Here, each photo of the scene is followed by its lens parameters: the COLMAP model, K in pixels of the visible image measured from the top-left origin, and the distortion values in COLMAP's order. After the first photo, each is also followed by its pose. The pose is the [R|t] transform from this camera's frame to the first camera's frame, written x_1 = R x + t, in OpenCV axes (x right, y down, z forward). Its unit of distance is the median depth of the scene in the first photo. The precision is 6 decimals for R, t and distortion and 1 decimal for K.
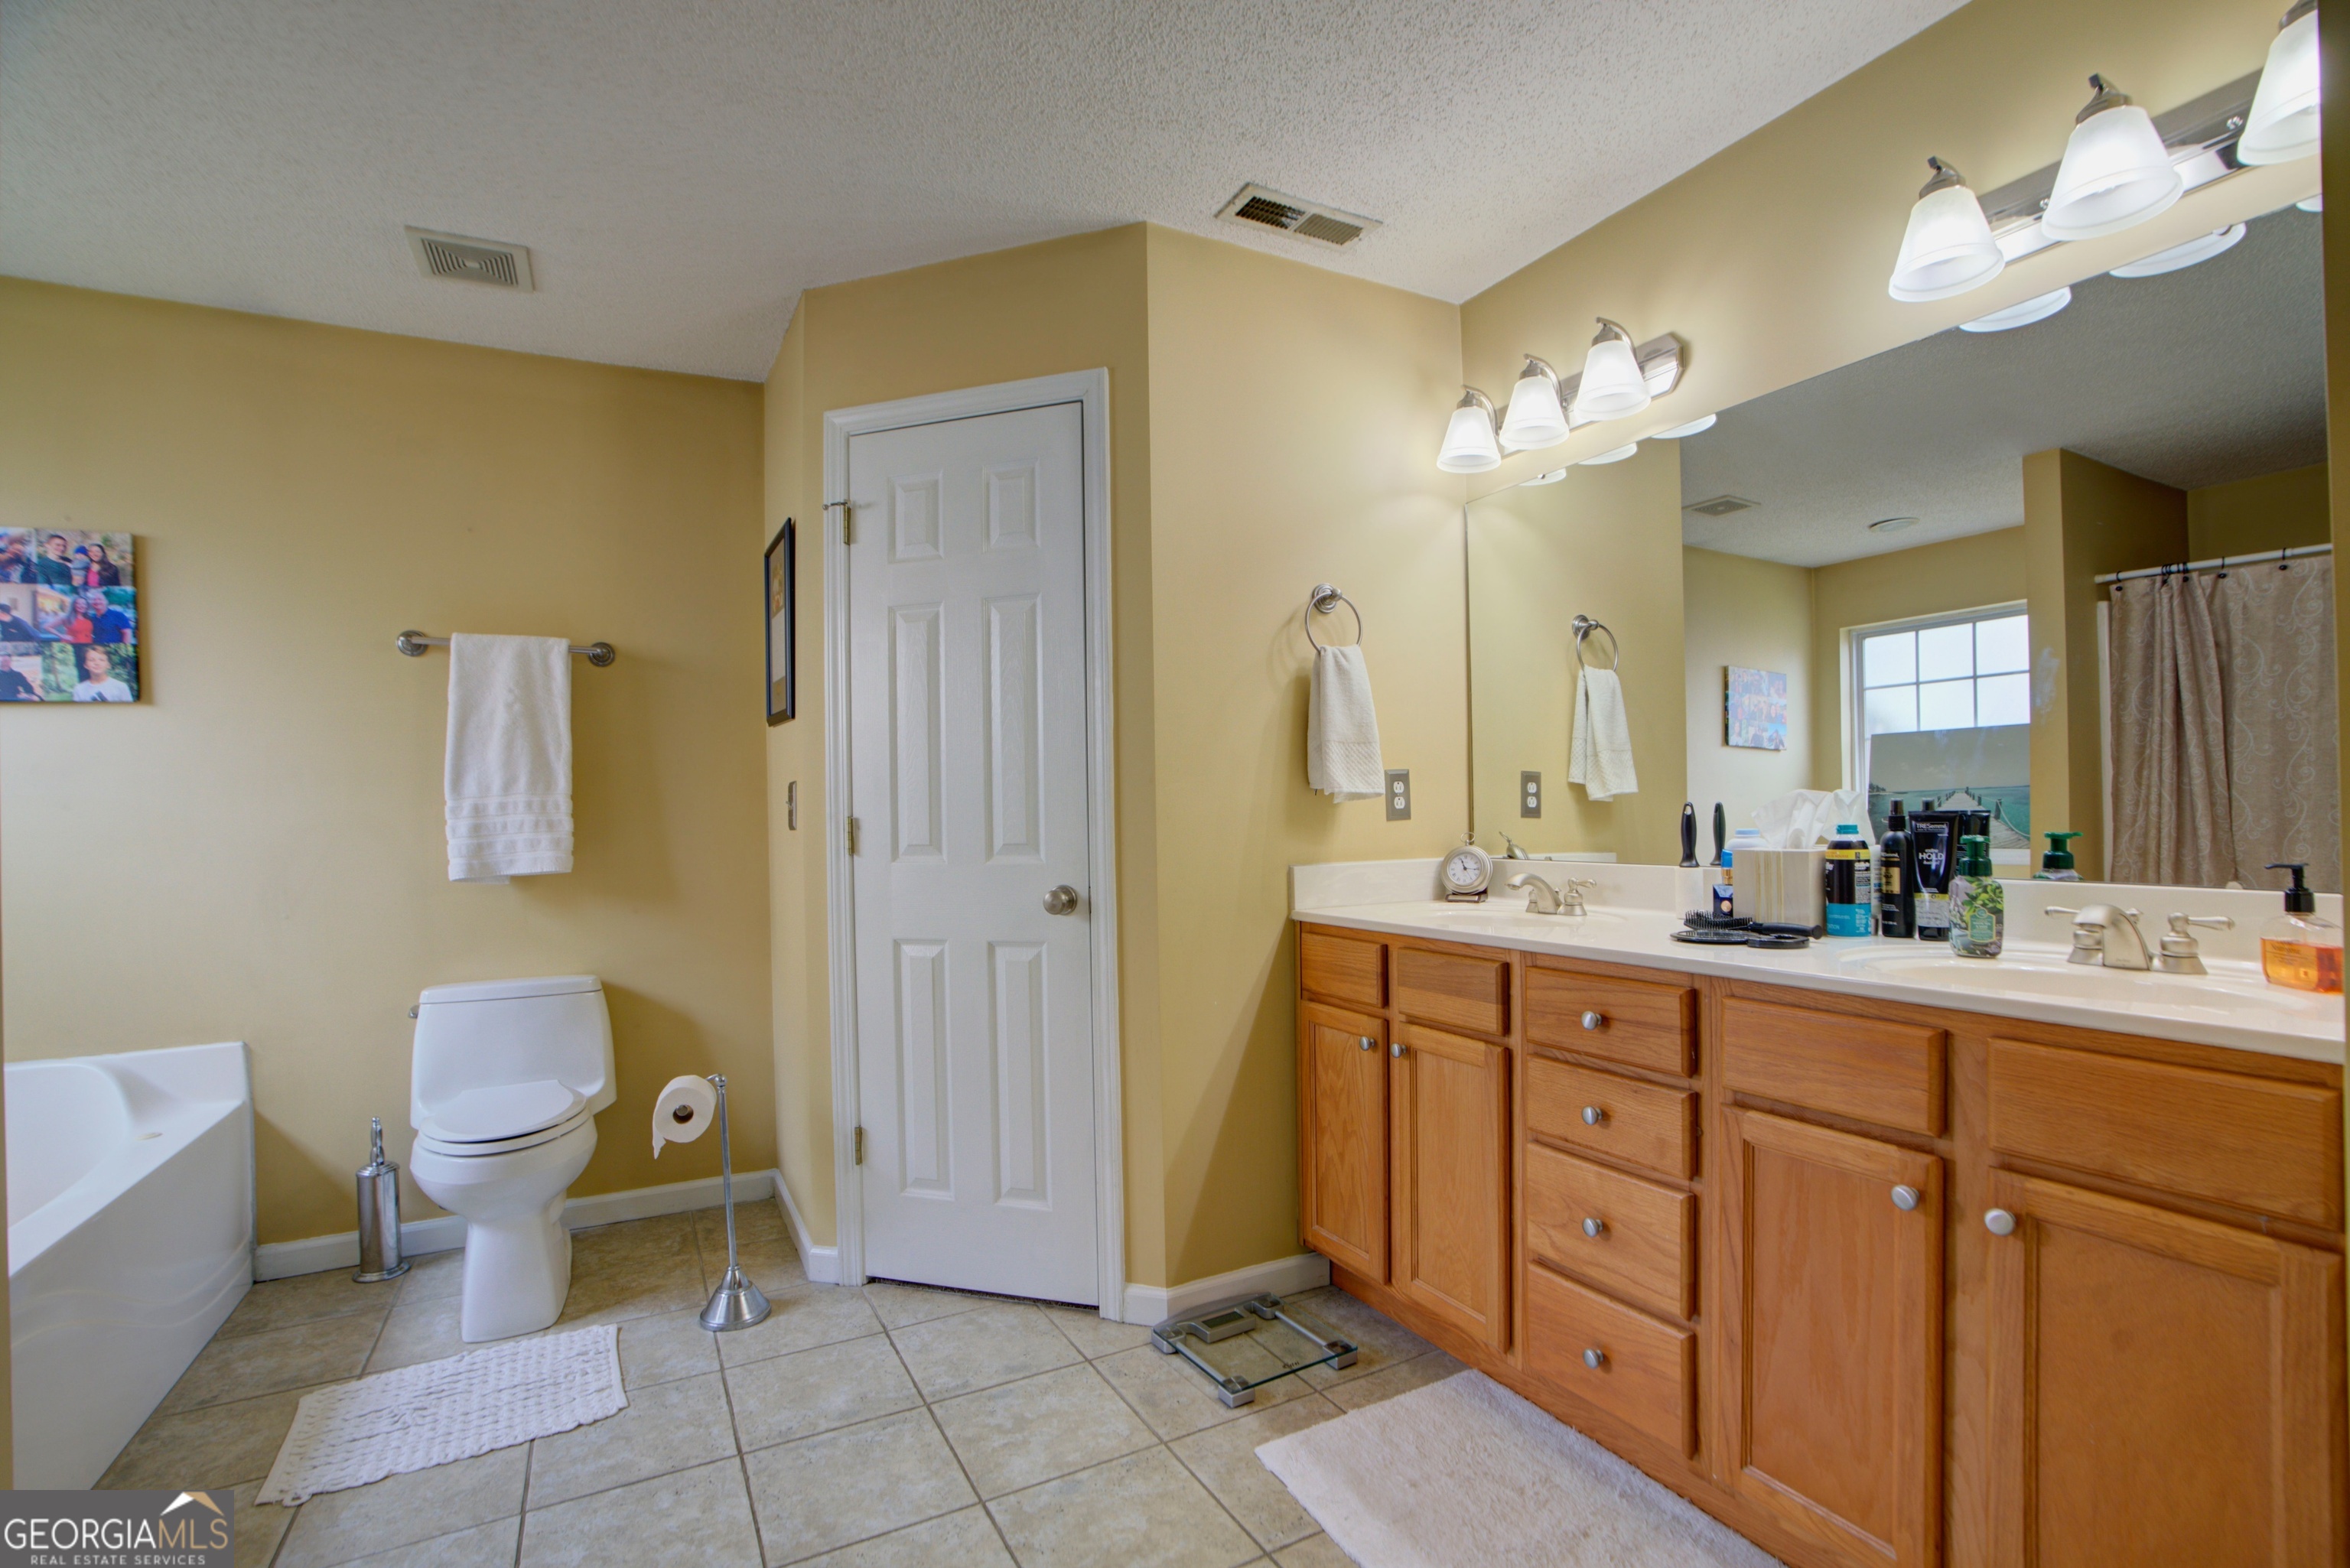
lens RADIAL K [[1093.6, 0, 1177.0], [0, 1093.6, 793.6], [0, 0, 1]] dist [-0.059930, 0.028839]
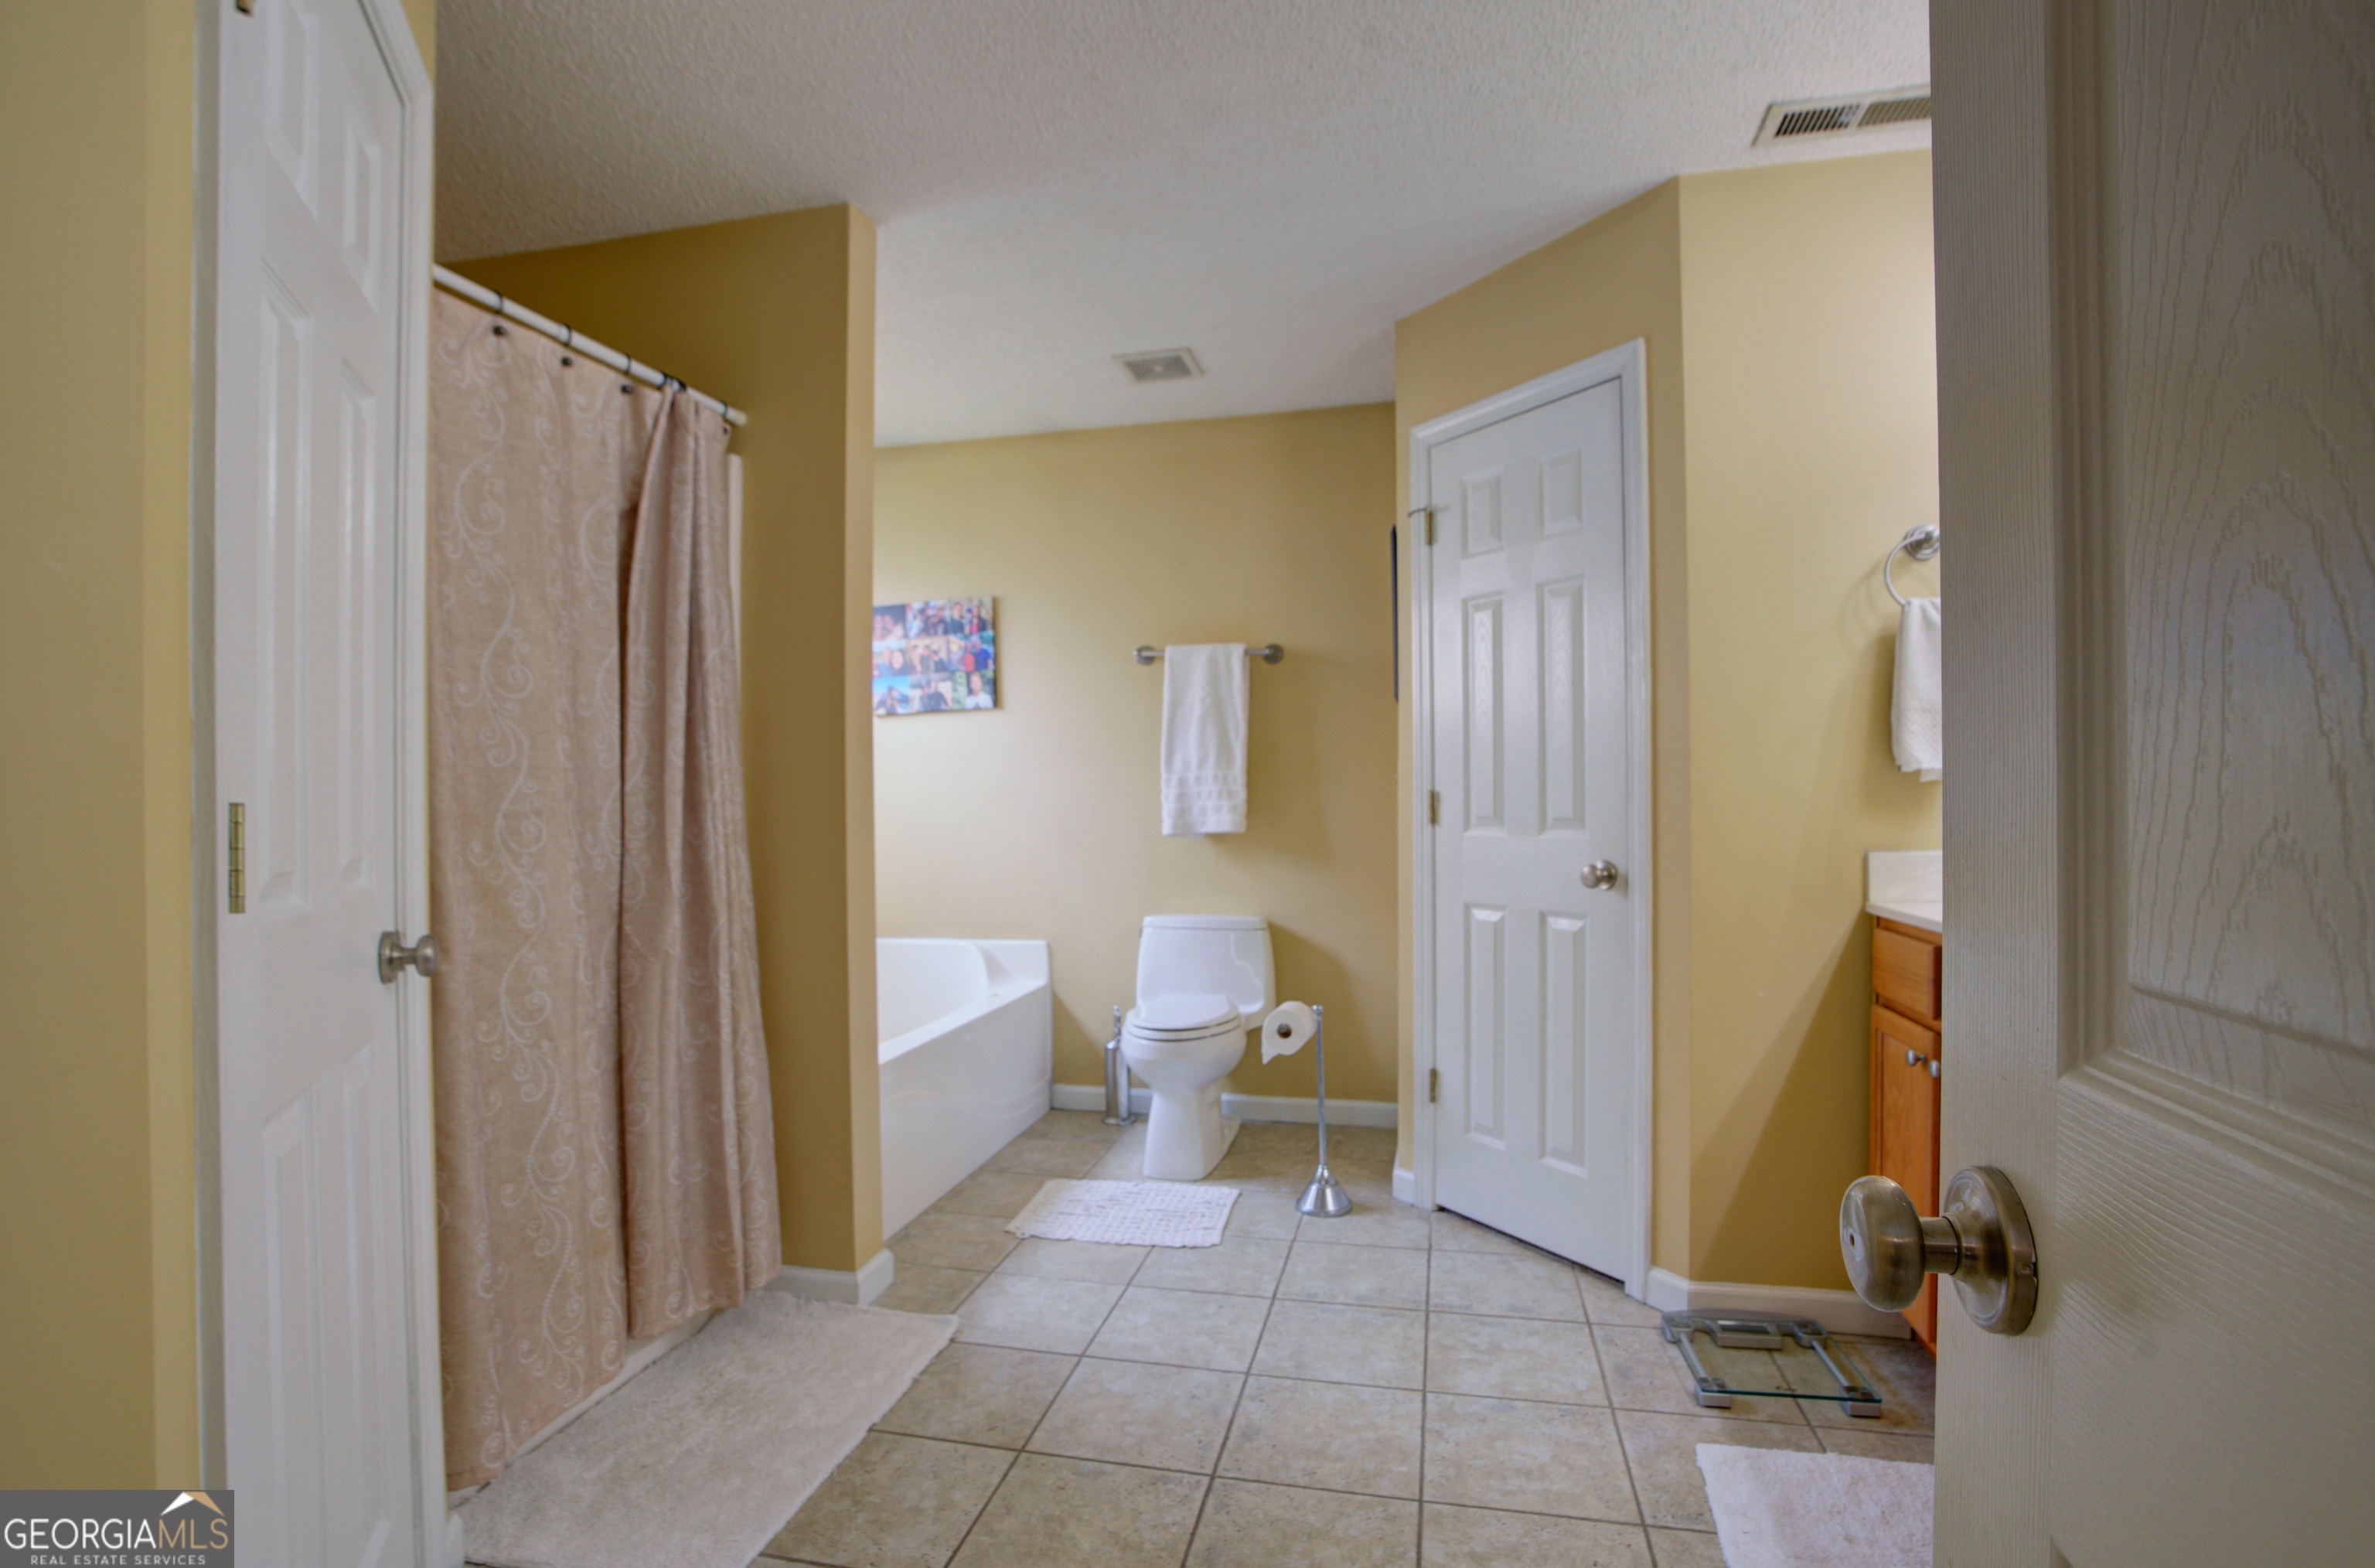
lens RADIAL K [[1138.8, 0, 1187.5], [0, 1138.8, 784.0], [0, 0, 1]] dist [-0.040668, 0.027721]
pose [[0.760526, 0.009432, -0.649238, 0.283657], [0.000258, 0.999890, 0.014828, -0.002641], [0.649307, -0.011444, 0.760440, -0.050922]]
